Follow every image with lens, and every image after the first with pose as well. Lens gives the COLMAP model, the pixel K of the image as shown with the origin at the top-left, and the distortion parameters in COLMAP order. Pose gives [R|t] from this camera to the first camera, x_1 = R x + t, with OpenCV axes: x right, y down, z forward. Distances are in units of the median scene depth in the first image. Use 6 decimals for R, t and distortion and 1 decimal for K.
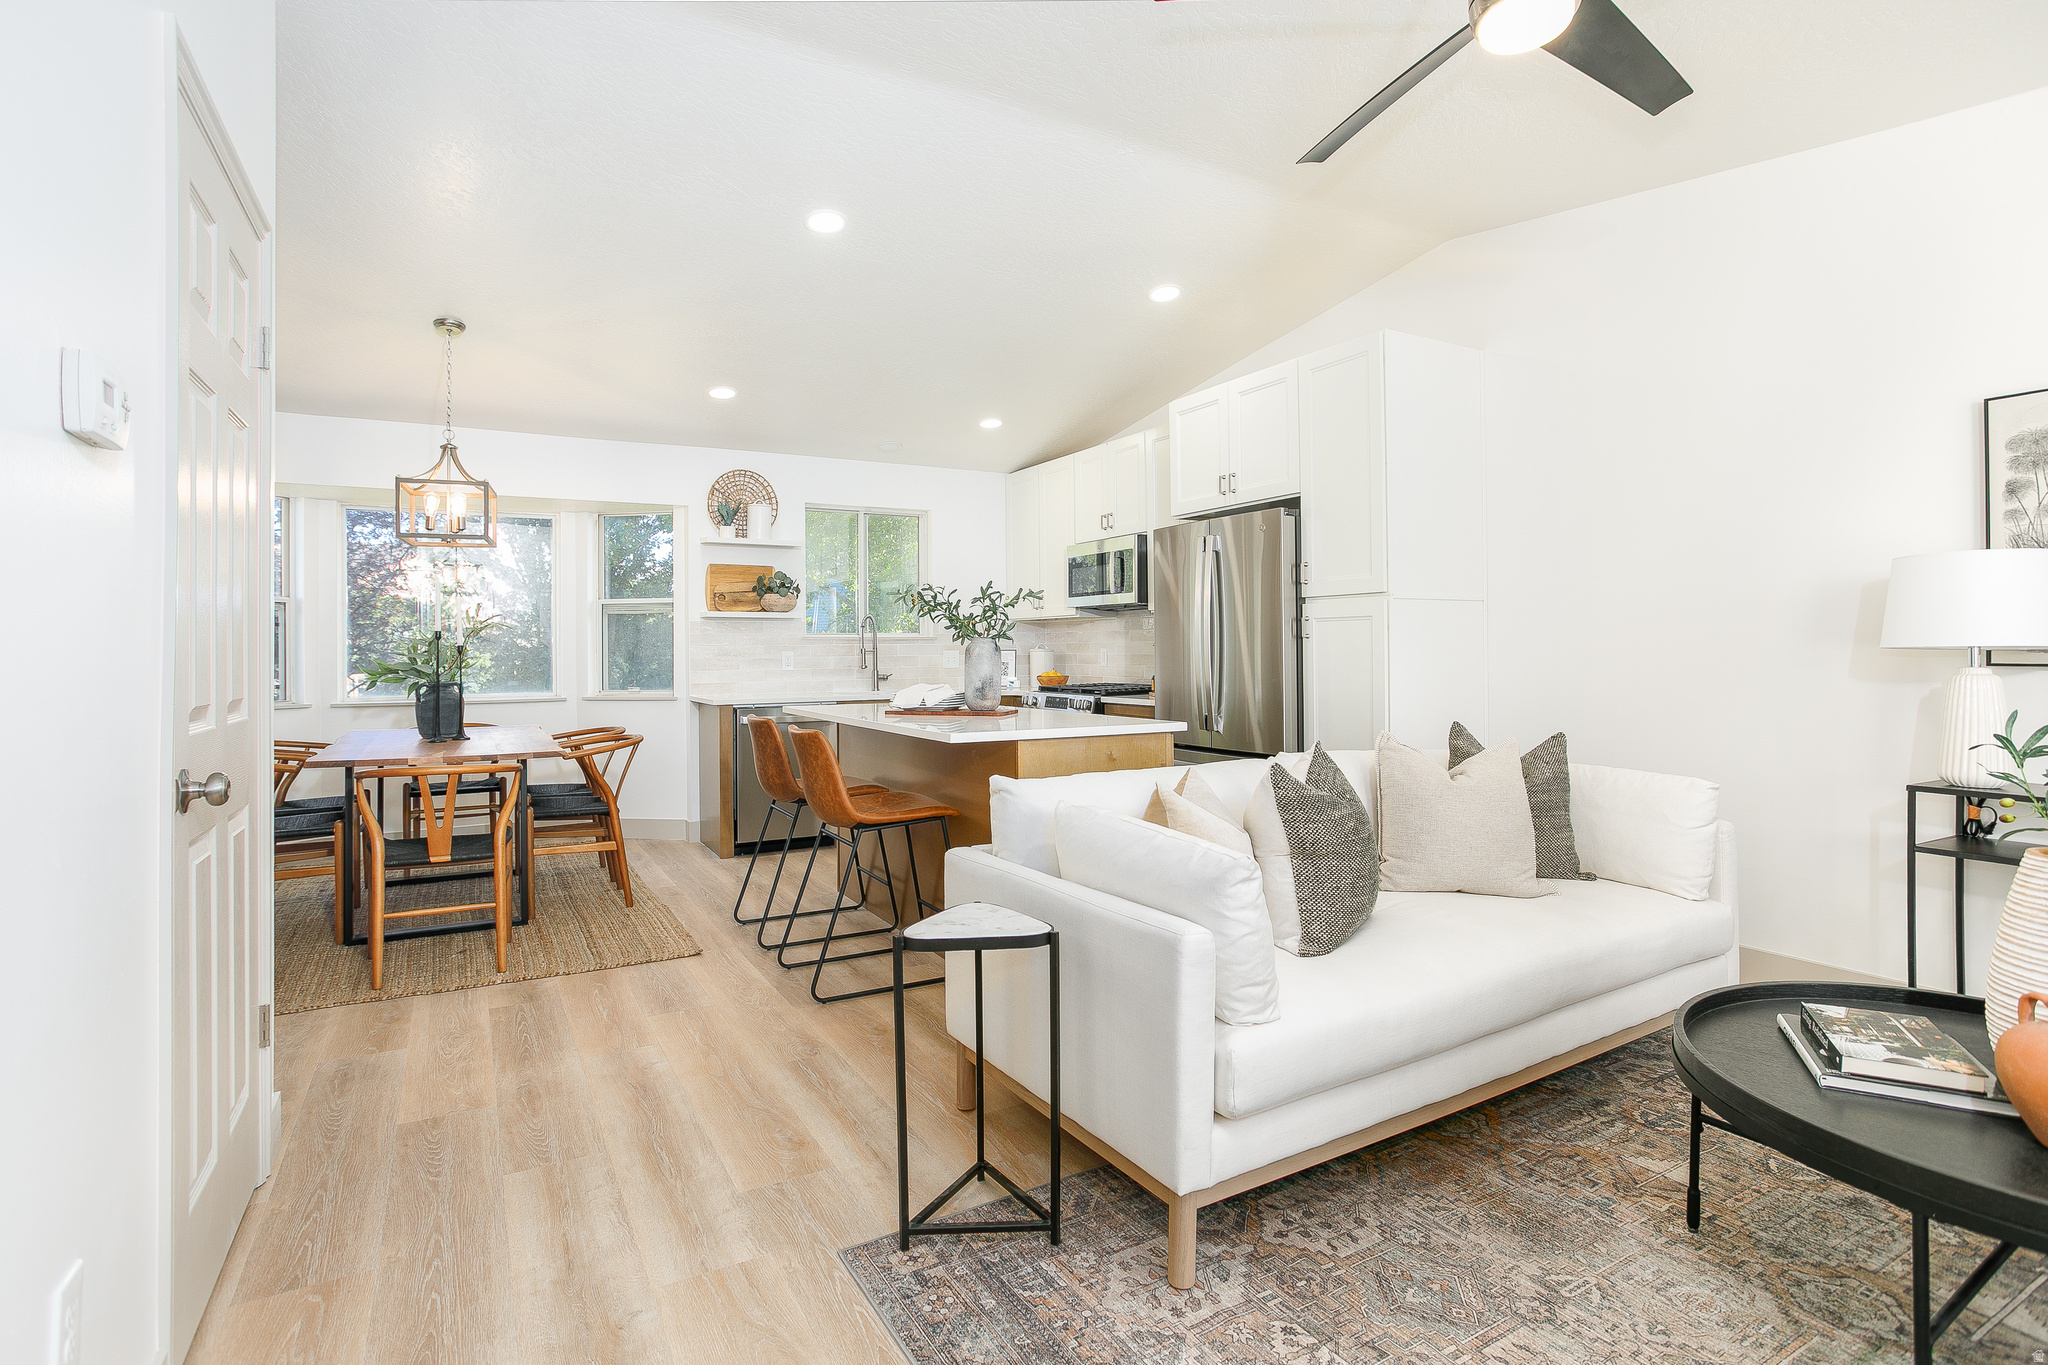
lens RADIAL K [[1018.4, 0, 1026.4], [0, 1018.4, 642.7], [0, 0, 1]] dist [-0.041322, 0.029652]
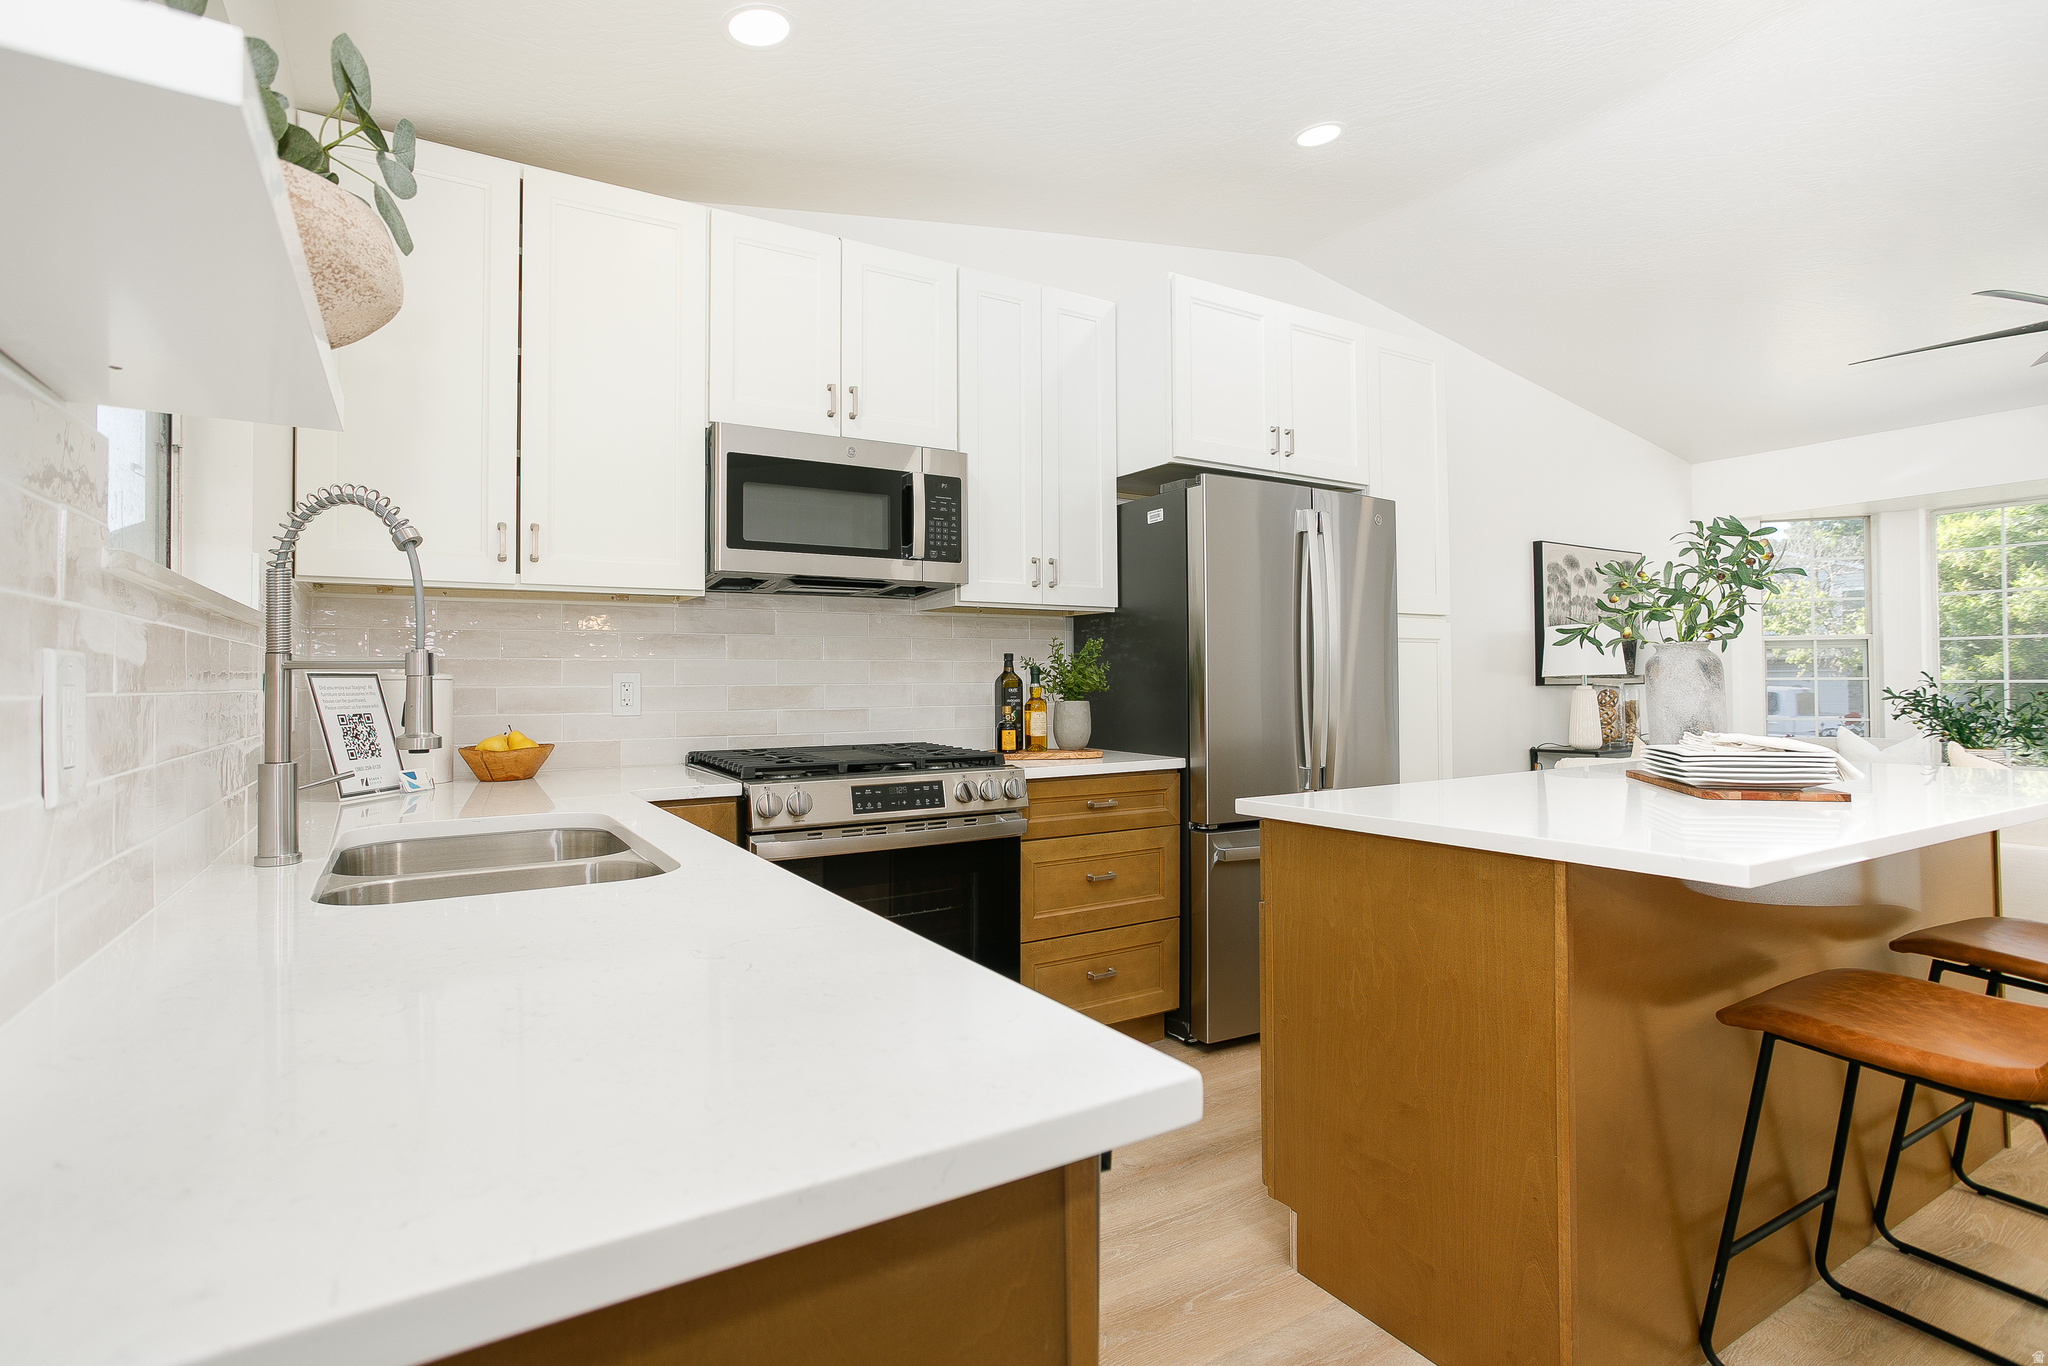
lens RADIAL K [[1009.0, 0, 1025.7], [0, 1009.0, 656.2], [0, 0, 1]] dist [-0.054343, 0.029666]
pose [[-0.040270, 0.034536, 0.998592, -0.446425], [0.000432, 0.999403, -0.034546, 0.017100], [-0.999189, -0.000960, -0.040261, 1.094867]]
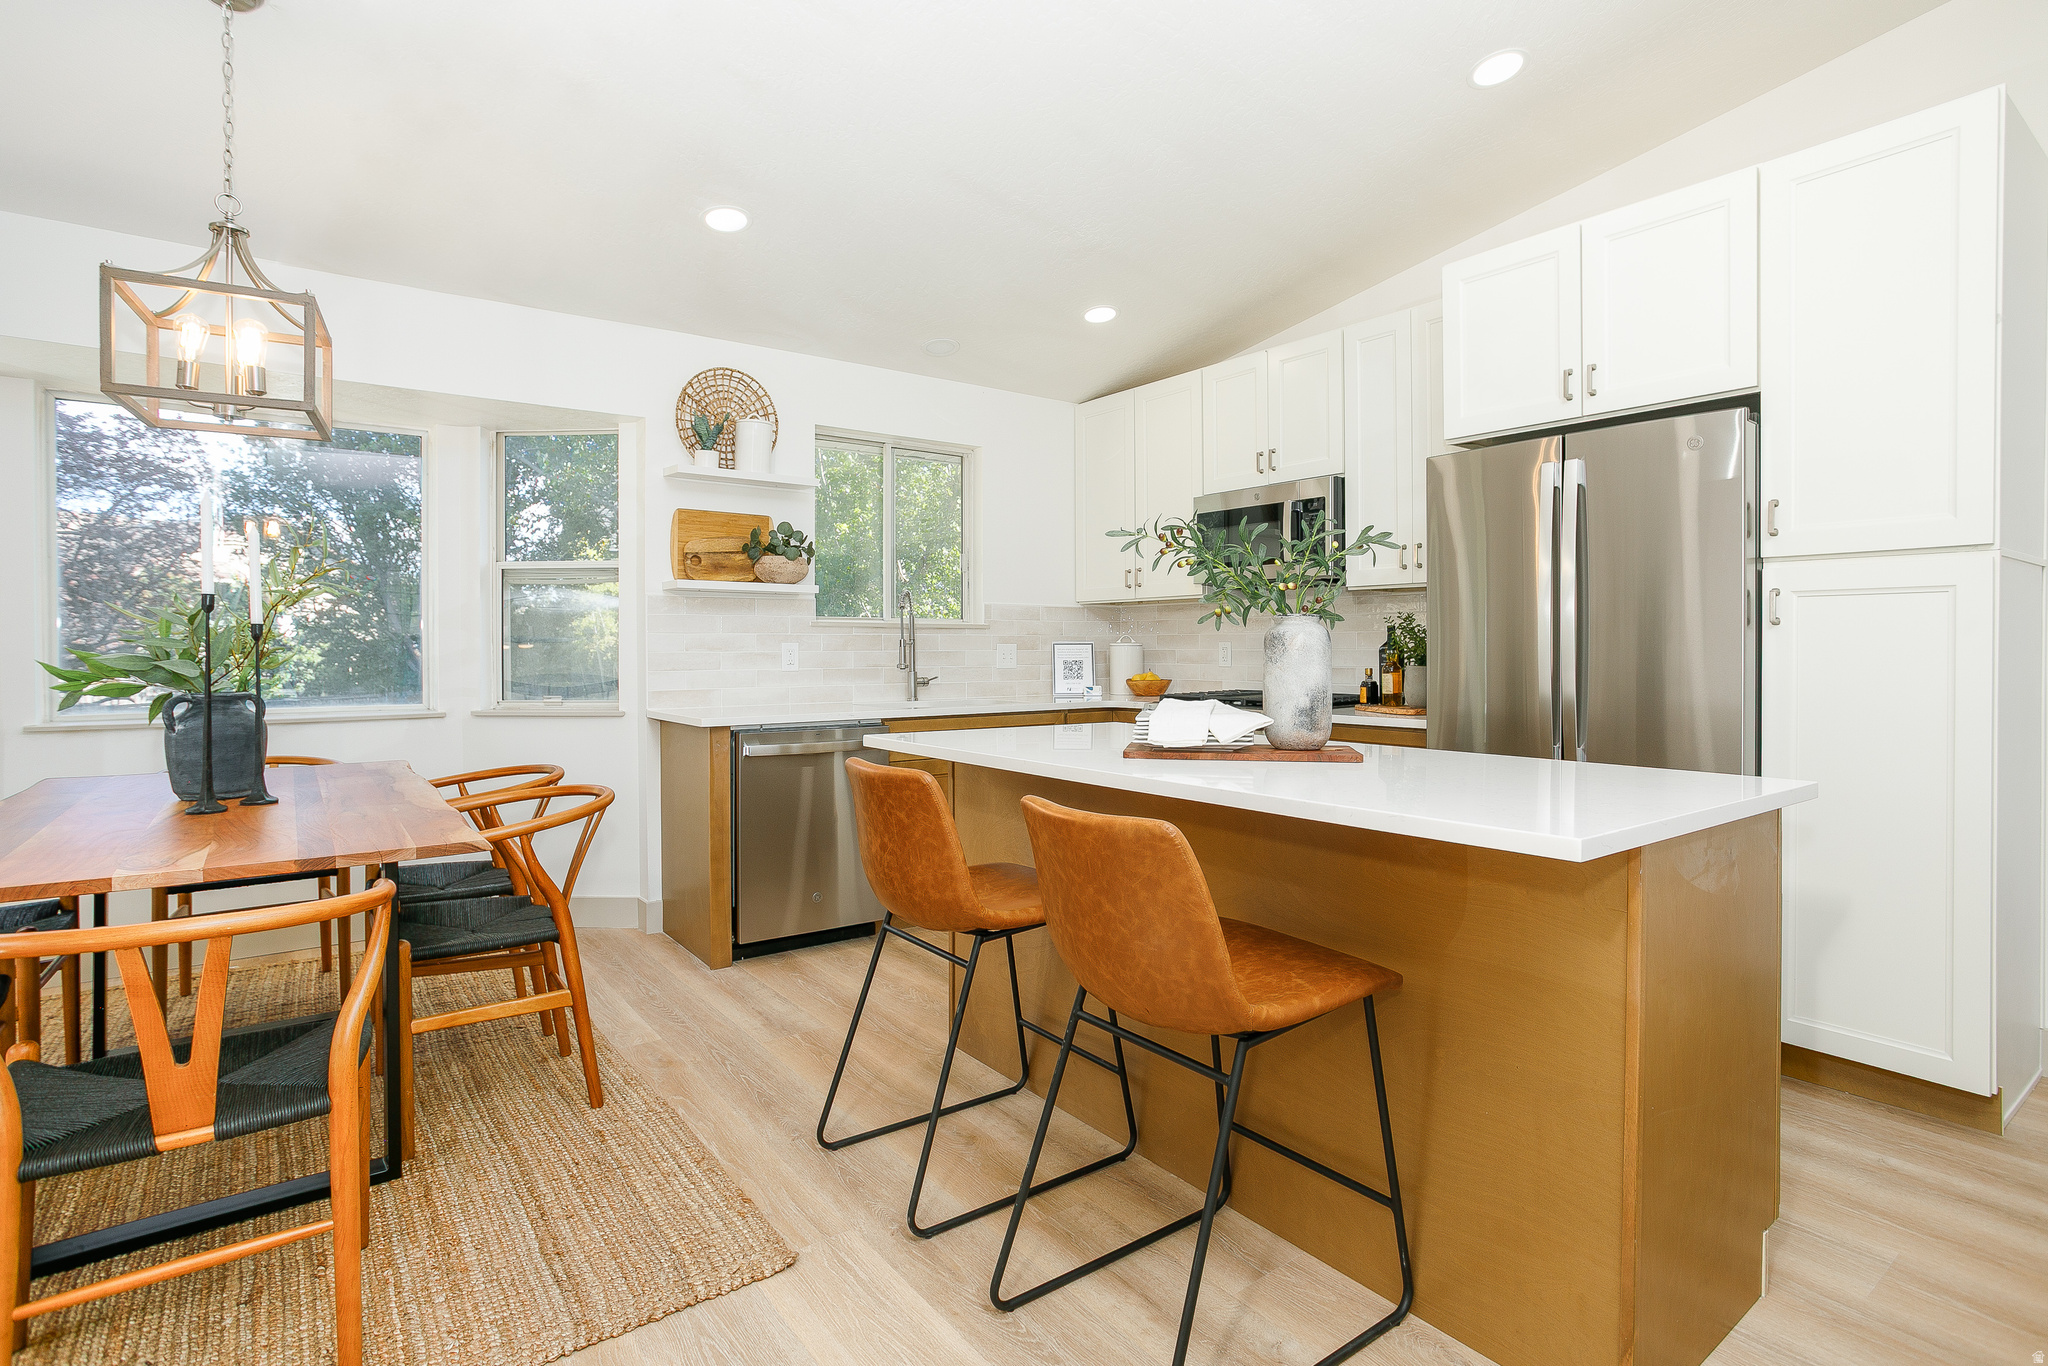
lens RADIAL K [[1009.0, 0, 1025.7], [0, 1009.0, 656.2], [0, 0, 1]] dist [-0.054343, 0.029666]
pose [[0.991386, 0.004970, 0.130880, -0.201939], [-0.006895, 0.999875, 0.014259, 0.008023], [-0.130793, -0.015039, 0.991296, 0.381754]]
